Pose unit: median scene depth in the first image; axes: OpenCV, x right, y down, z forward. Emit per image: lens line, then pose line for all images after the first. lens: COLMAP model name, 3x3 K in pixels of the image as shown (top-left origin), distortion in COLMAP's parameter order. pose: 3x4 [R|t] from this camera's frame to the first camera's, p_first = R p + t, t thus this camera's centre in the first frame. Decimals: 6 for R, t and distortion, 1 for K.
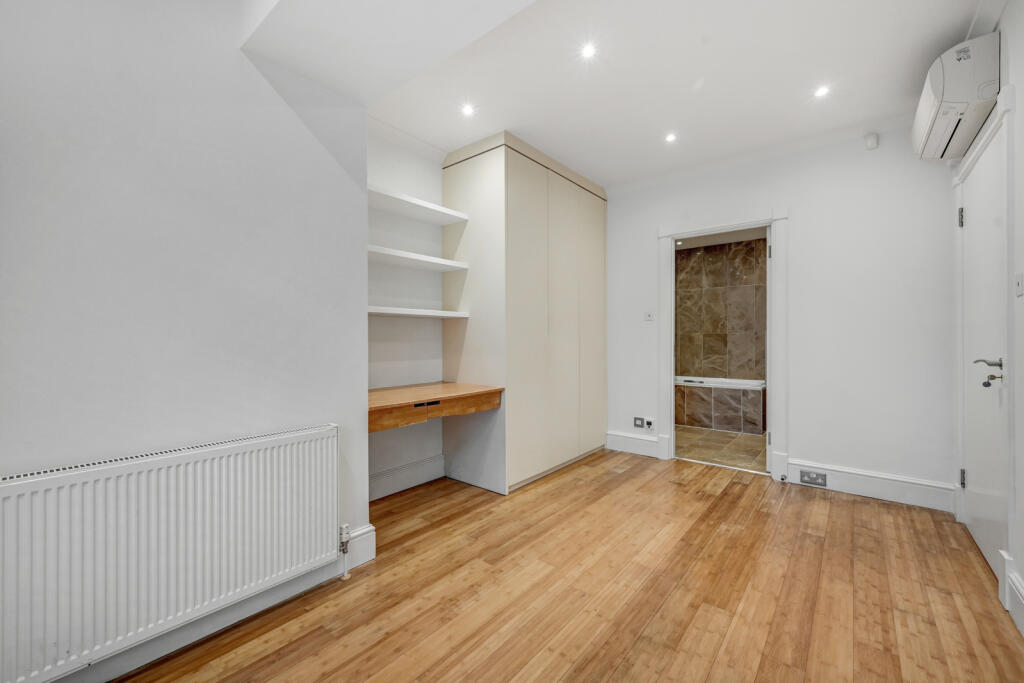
lens RADIAL K [[416.1, 0, 509.9], [0, 416.1, 339.1], [0, 0, 1]] dist [0.001982, 0.000217]
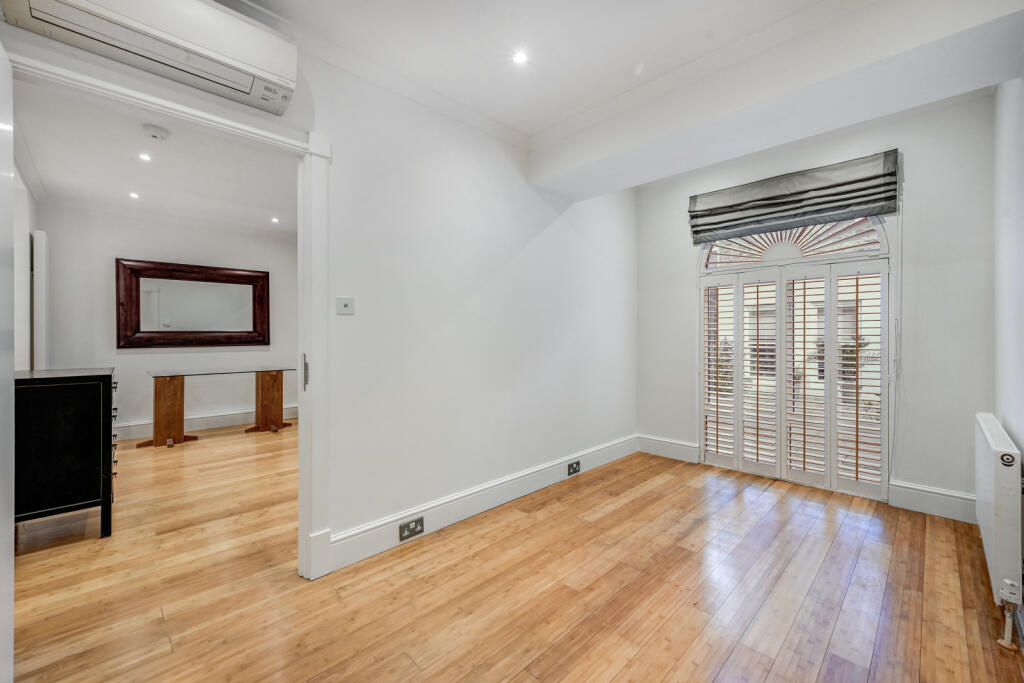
lens RADIAL K [[416.1, 0, 512.8], [0, 416.1, 337.8], [0, 0, 1]] dist [0.001982, 0.000217]
pose [[-0.994515, 0.004347, 0.104507, 0.290908], [0.005380, 0.999939, 0.009606, -0.023215], [-0.104459, 0.010116, -0.994478, 1.171262]]
